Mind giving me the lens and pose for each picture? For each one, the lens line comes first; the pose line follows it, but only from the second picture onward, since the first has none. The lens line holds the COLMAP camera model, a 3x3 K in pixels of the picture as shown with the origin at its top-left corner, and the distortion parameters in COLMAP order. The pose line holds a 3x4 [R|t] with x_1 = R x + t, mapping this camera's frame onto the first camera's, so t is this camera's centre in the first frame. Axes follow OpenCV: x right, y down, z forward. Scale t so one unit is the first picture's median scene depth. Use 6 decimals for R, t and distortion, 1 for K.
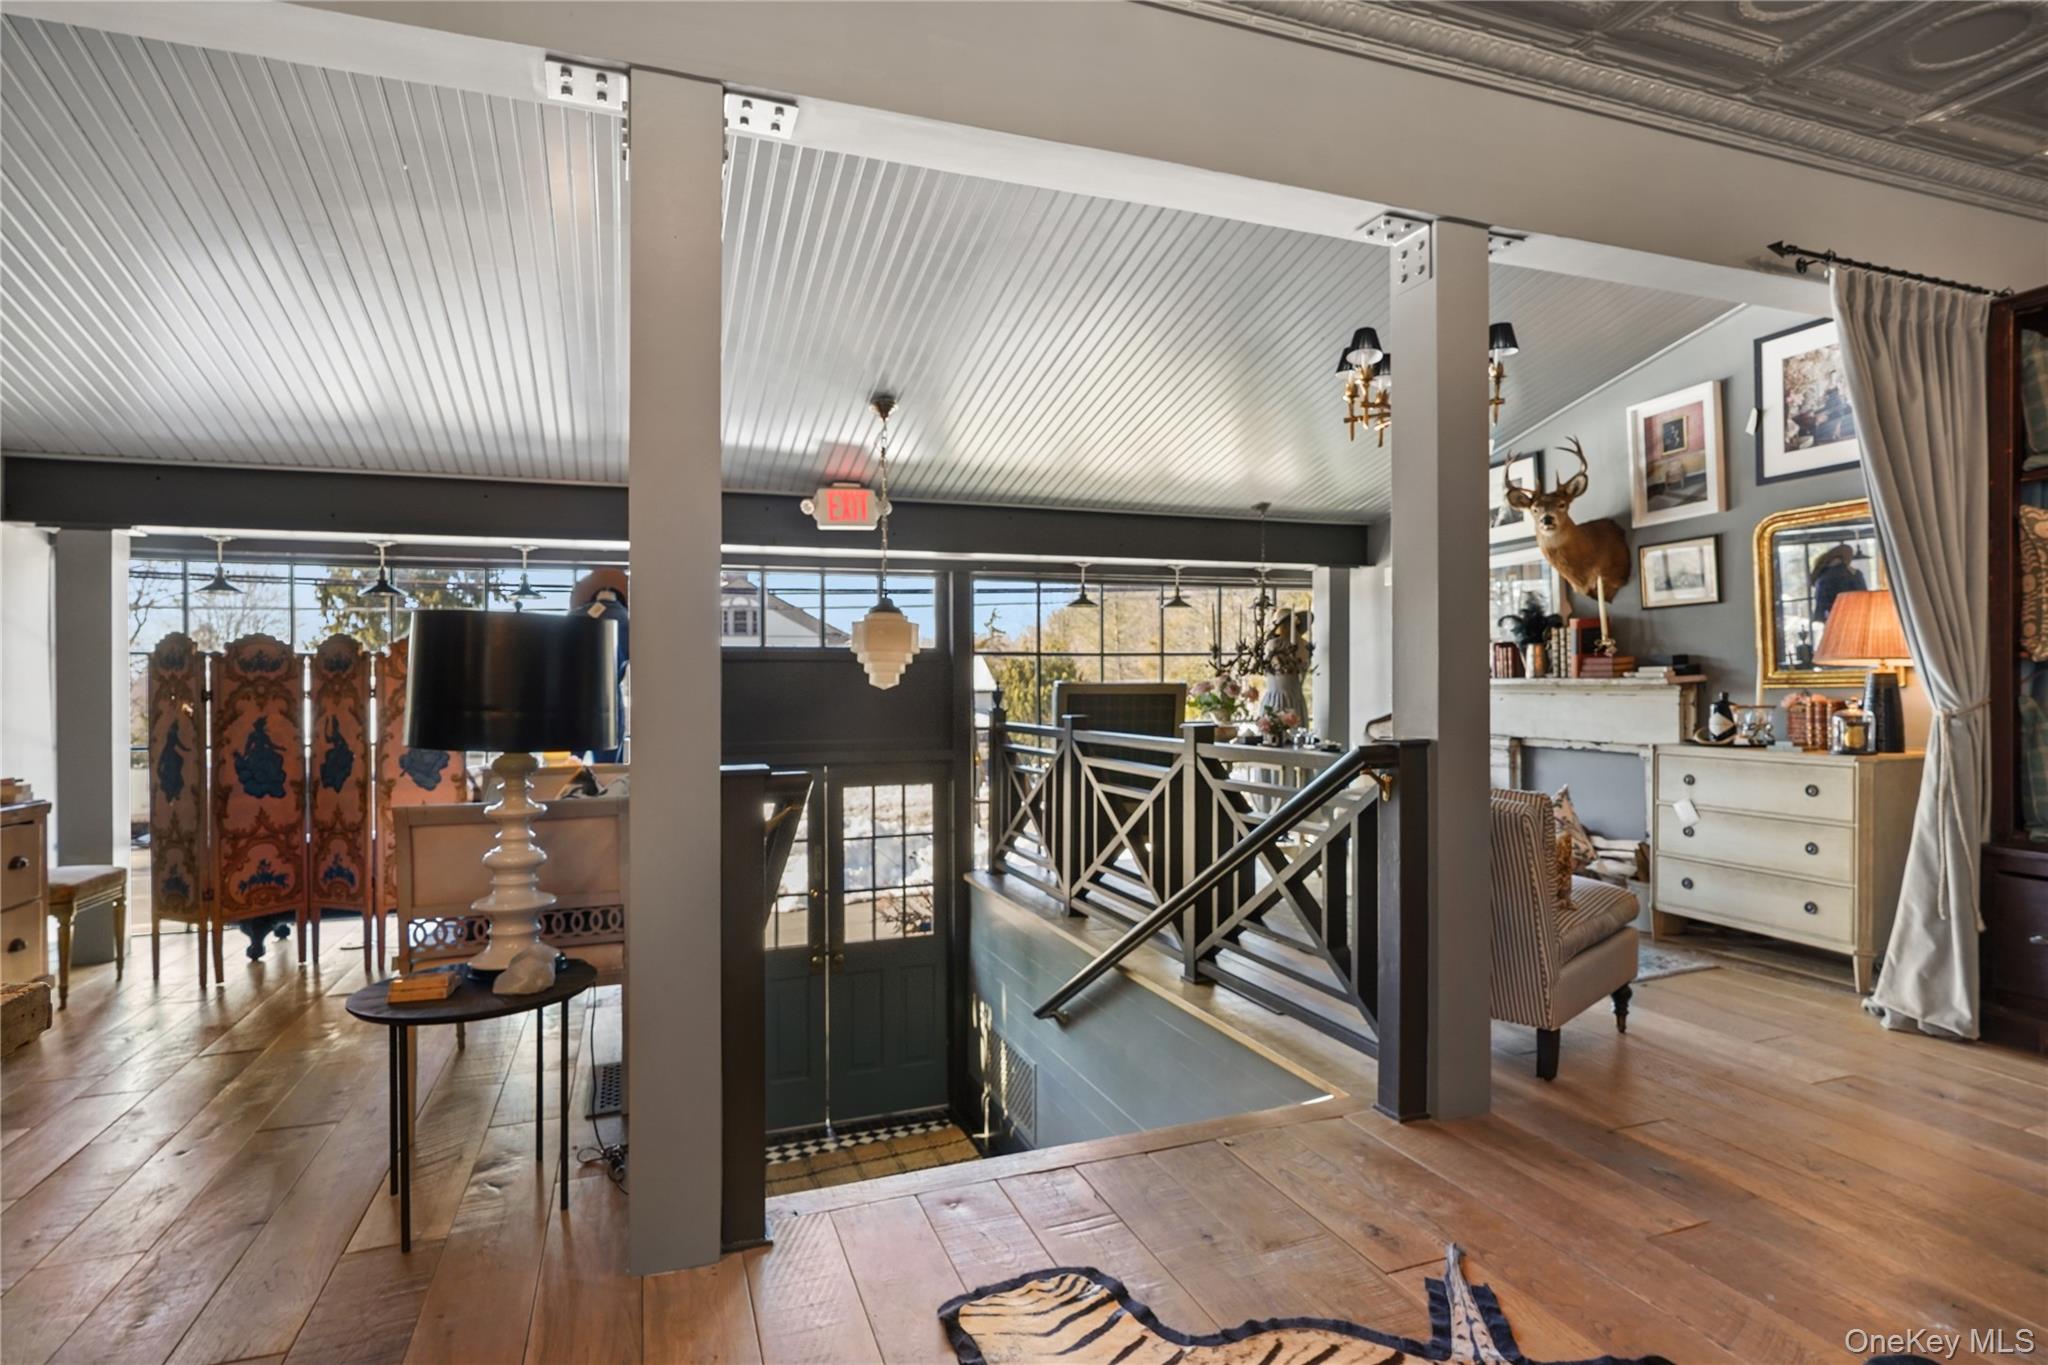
lens RADIAL K [[1085.9, 0, 1050.0], [0, 1085.9, 689.8], [0, 0, 1]] dist [-0.013818, 0.001483]
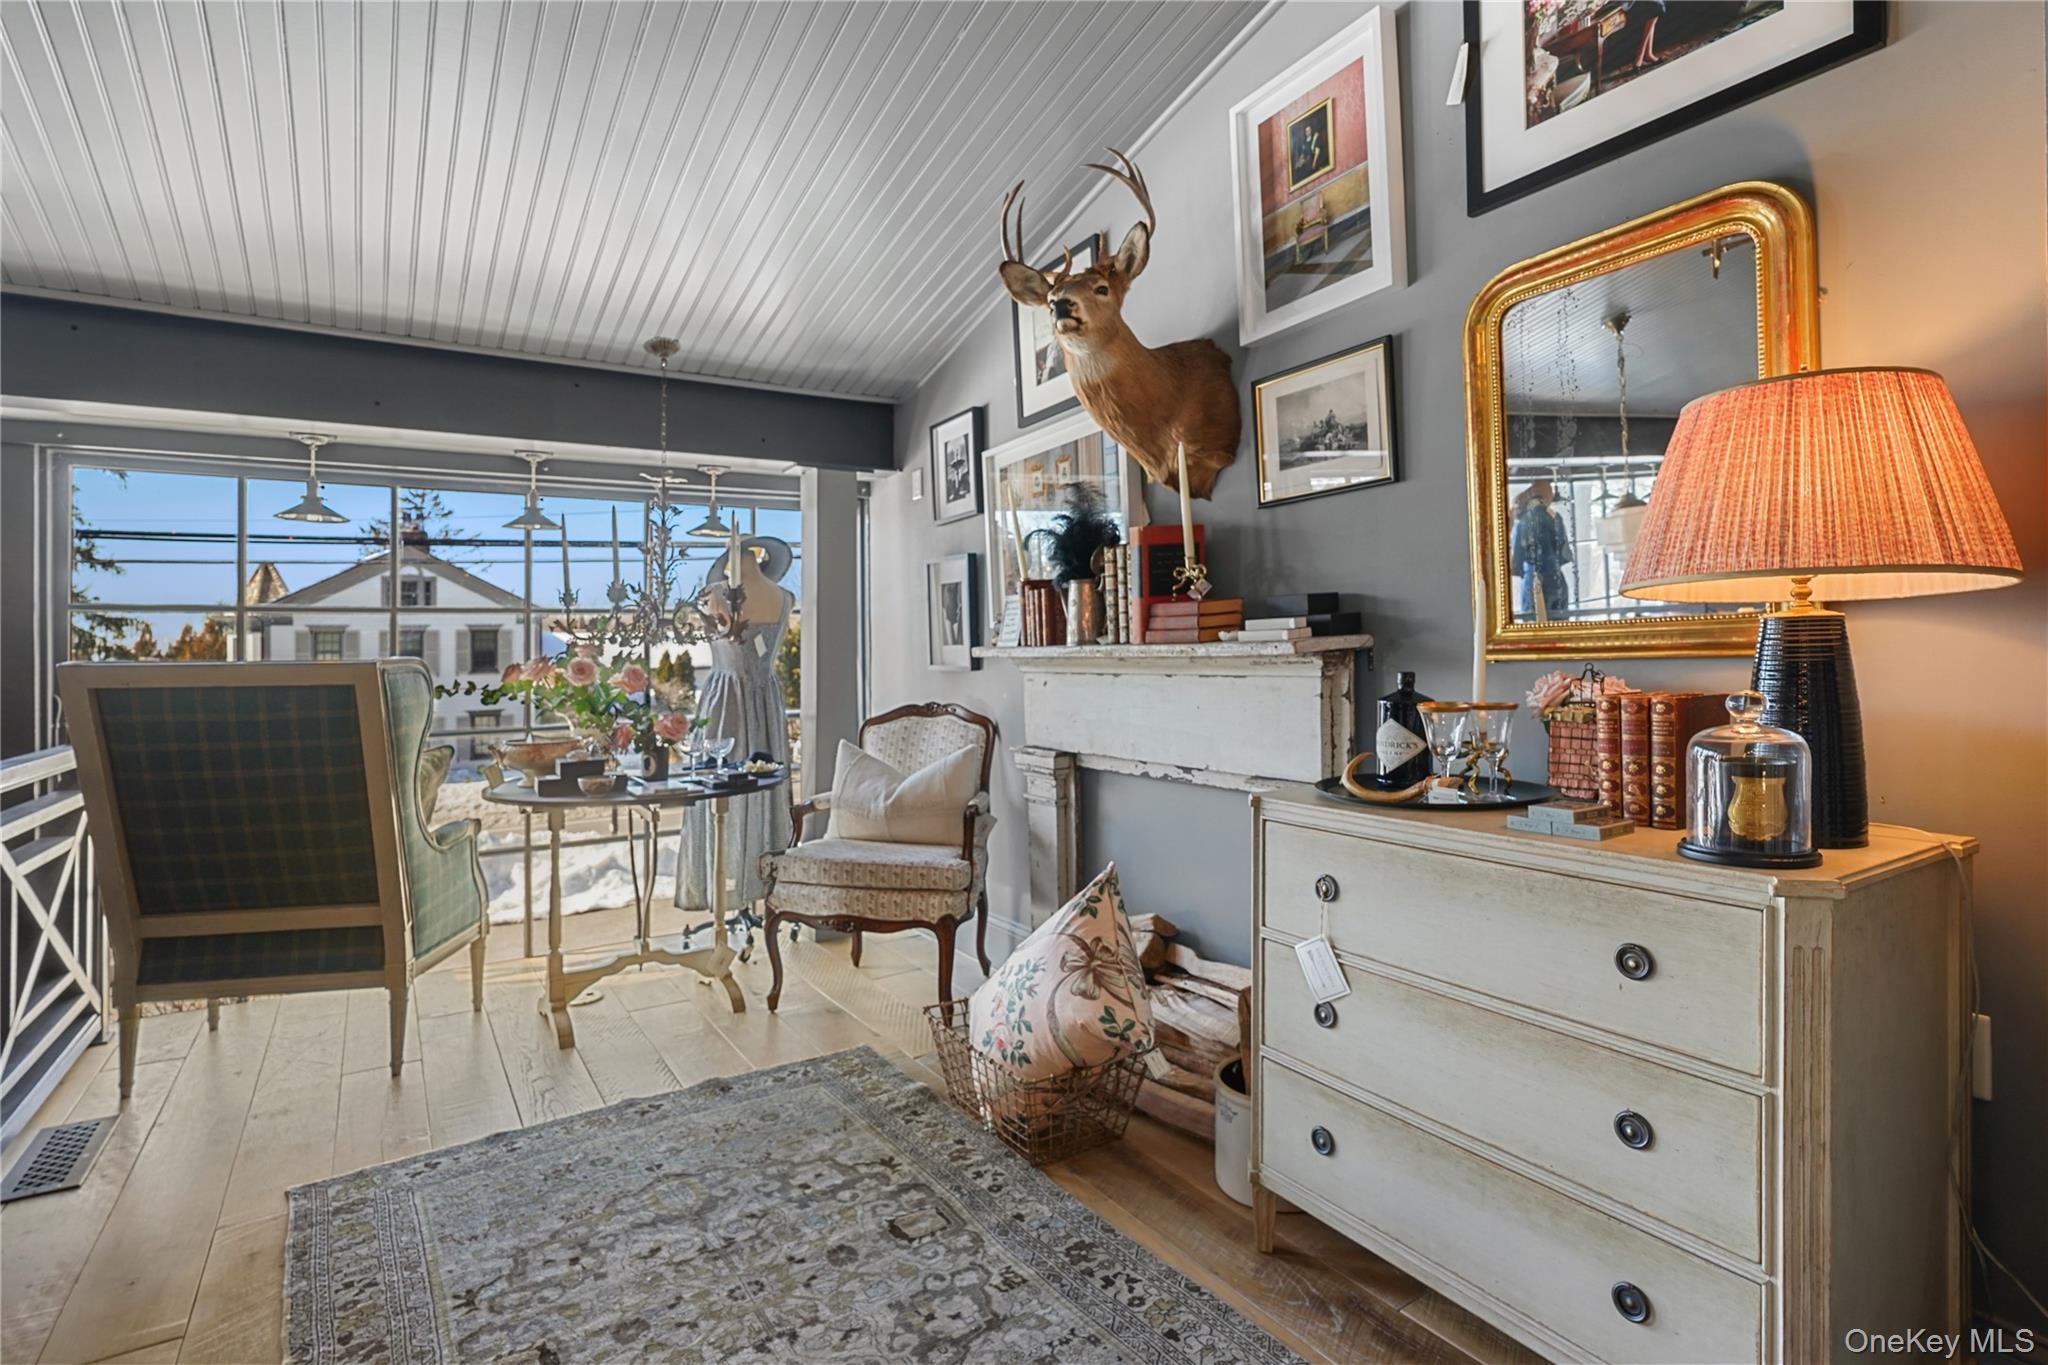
lens RADIAL K [[1021.7, 0, 1024.0], [0, 1021.7, 682.5], [0, 0, 1]] dist [-0.020243, -0.000782]
pose [[0.981113, -0.013081, 0.192990, 0.352762], [0.009530, 0.999768, 0.019316, -0.002569], [-0.193198, -0.017112, 0.981011, 0.561129]]
